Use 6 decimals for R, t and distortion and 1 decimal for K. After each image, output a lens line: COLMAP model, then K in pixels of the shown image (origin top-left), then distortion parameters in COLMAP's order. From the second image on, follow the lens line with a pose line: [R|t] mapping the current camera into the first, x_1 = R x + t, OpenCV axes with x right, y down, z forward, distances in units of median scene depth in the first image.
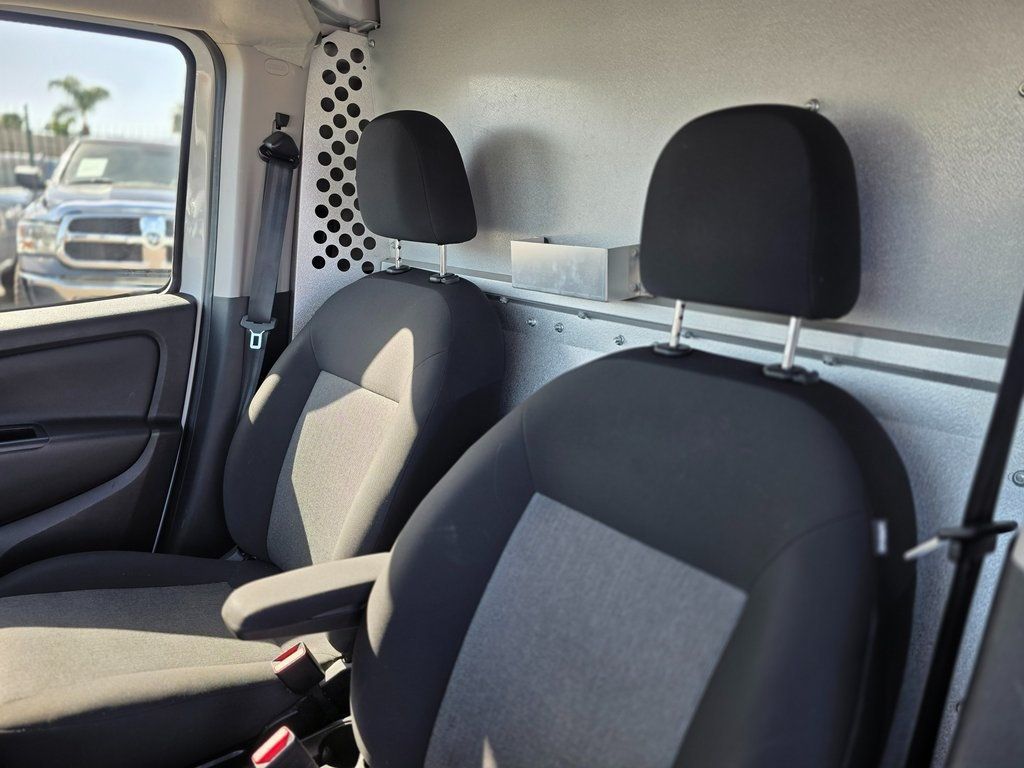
lens RADIAL K [[676.8, 0, 489.0], [0, 676.8, 382.2], [0, 0, 1]] dist [0.053307, -0.059502]
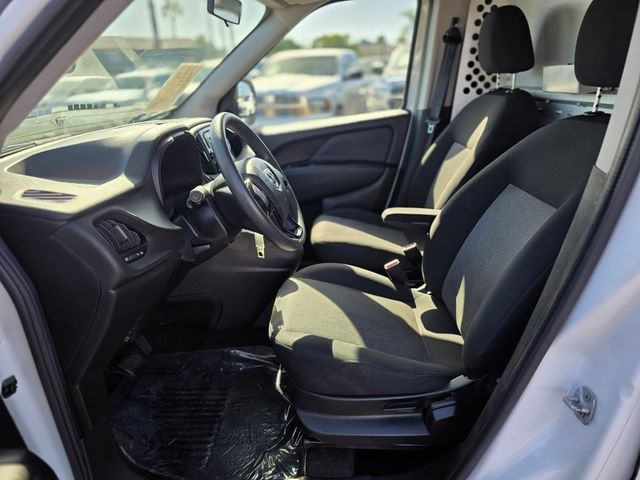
lens RADIAL K [[436.5, 0, 320.0], [0, 436.5, 240.0], [0, 0, 1]] dist [0.057350, -0.045202]
pose [[0.744052, 0.154409, -0.650034, 0.375092], [-0.090212, 0.987236, 0.131248, 0.140750], [0.662003, -0.039014, 0.748485, -0.321090]]
